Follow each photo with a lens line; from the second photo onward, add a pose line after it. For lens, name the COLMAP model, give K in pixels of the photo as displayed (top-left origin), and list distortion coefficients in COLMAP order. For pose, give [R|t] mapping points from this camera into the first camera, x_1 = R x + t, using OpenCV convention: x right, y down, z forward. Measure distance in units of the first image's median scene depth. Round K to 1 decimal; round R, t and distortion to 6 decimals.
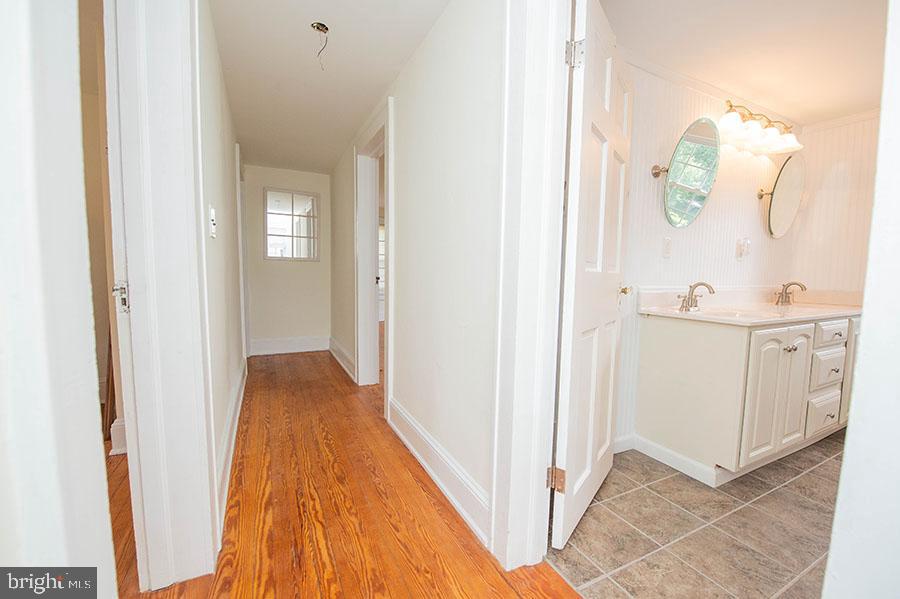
lens RADIAL K [[364.7, 0, 448.8], [0, 364.7, 299.1], [0, 0, 1]] dist [-0.016513, -0.002369]
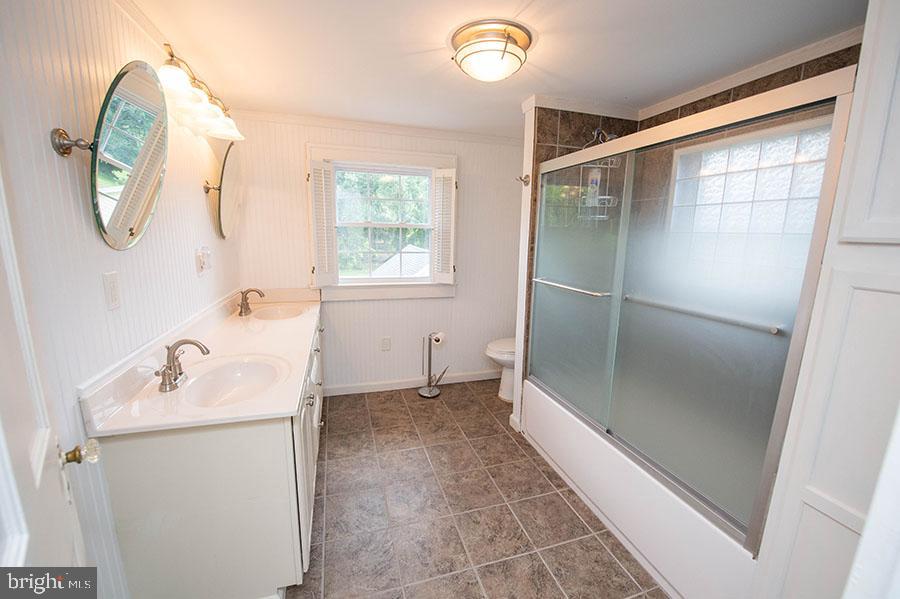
lens RADIAL K [[364.7, 0, 445.7], [0, 364.7, 295.9], [0, 0, 1]] dist [-0.016513, -0.002369]
pose [[0.159288, -0.191871, 0.968407, 0.165316], [0.063214, 0.980901, 0.183949, -0.205100], [-0.985206, 0.031916, 0.168375, 0.427857]]
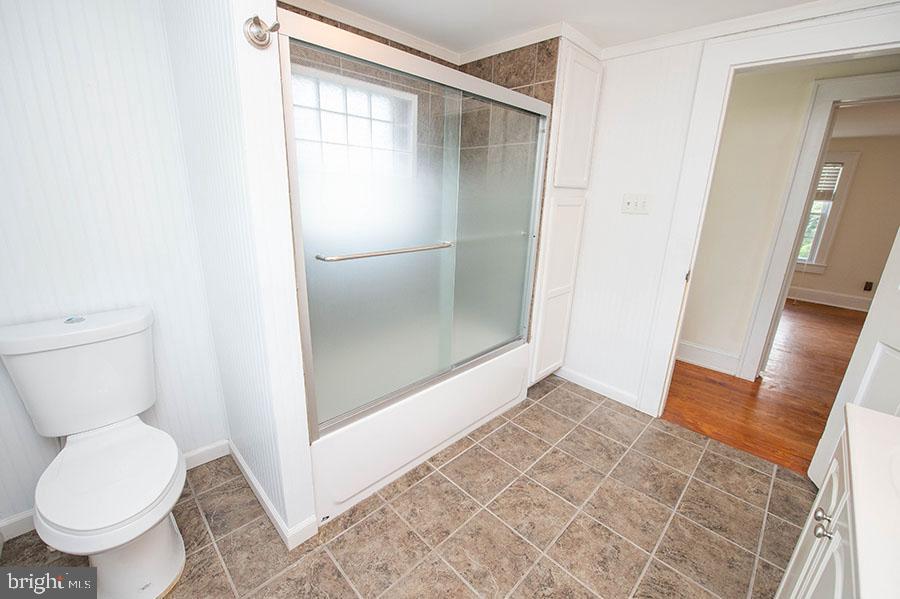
lens RADIAL K [[364.7, 0, 448.7], [0, 364.7, 298.4], [0, 0, 1]] dist [-0.016513, -0.002369]
pose [[-0.946862, 0.041479, -0.318954, 1.255925], [-0.077192, 0.933362, 0.350537, -0.201621], [0.312239, 0.356531, -0.880564, 0.939721]]
